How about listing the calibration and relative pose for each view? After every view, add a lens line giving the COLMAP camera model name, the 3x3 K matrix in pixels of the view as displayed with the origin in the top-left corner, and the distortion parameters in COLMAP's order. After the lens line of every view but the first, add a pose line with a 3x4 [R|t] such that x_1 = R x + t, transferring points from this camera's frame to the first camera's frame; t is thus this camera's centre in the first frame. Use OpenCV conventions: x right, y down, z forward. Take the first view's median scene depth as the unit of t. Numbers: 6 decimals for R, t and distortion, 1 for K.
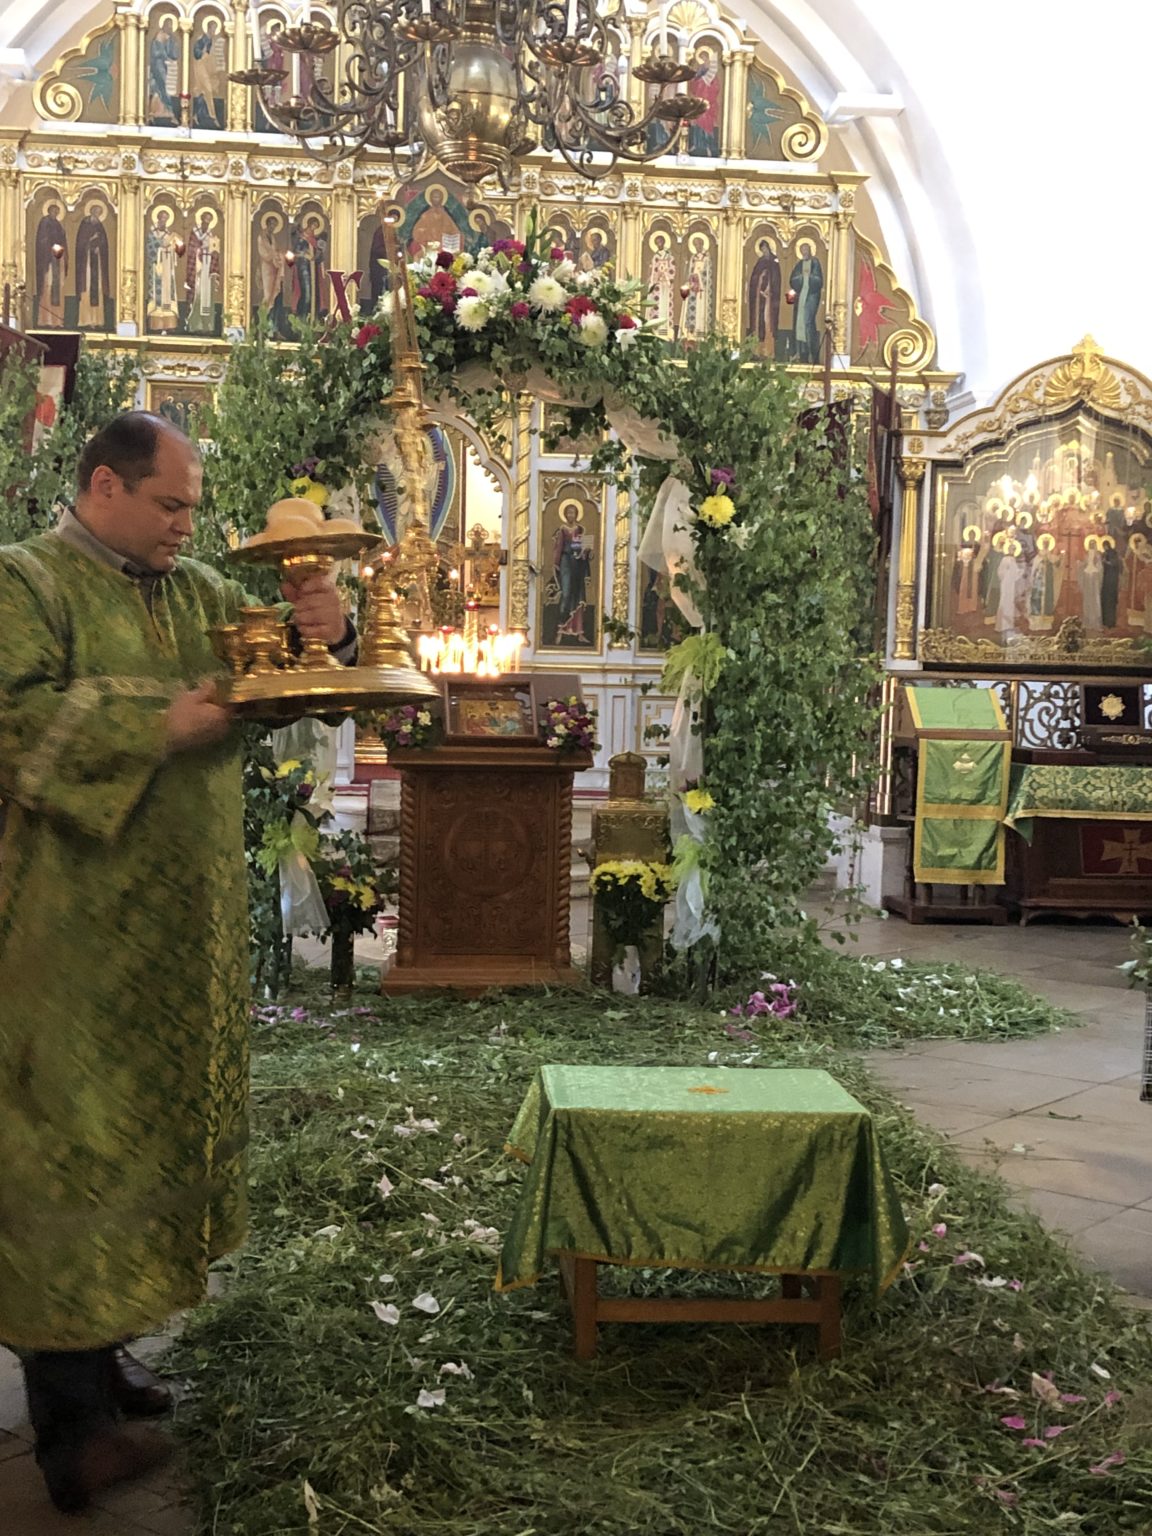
lens RADIAL K [[1997.0, 0, 576.0], [0, 1997.0, 768.0], [0, 0, 1]] dist [0.076079, -0.382261]
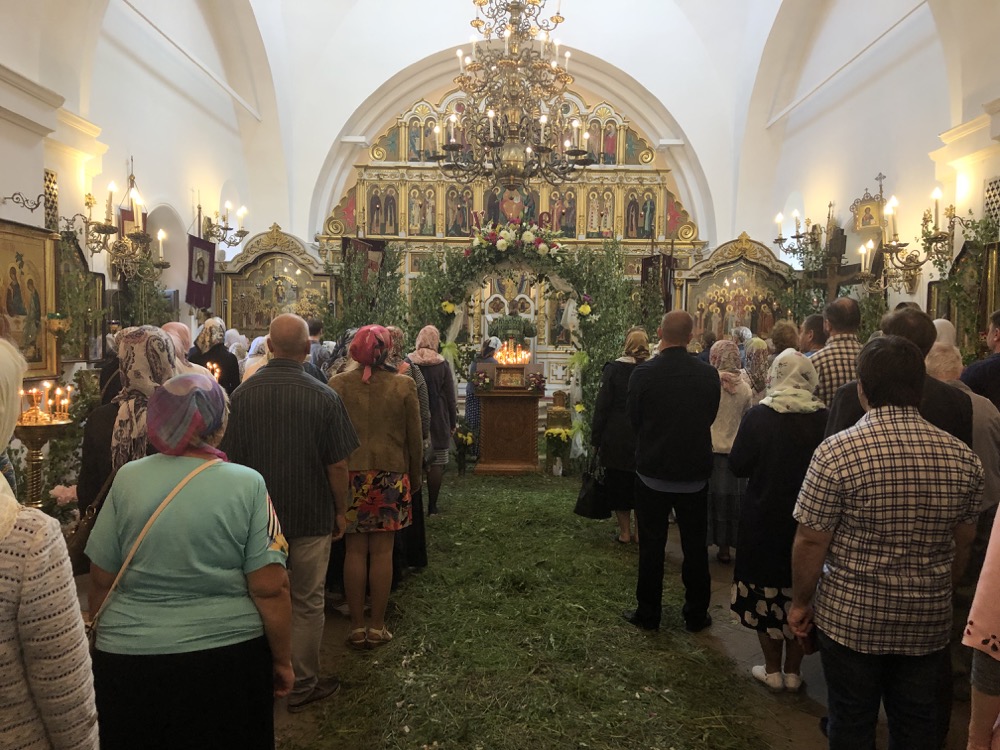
lens RADIAL K [[829.4, 0, 500.0], [0, 829.4, 375.0], [0, 0, 1]] dist [0.004637, -0.000237]
pose [[0.991145, -0.002652, -0.132756, 0.067143], [0.002870, 0.999995, 0.001453, -0.021581], [0.132752, -0.001821, 0.991148, -0.140823]]
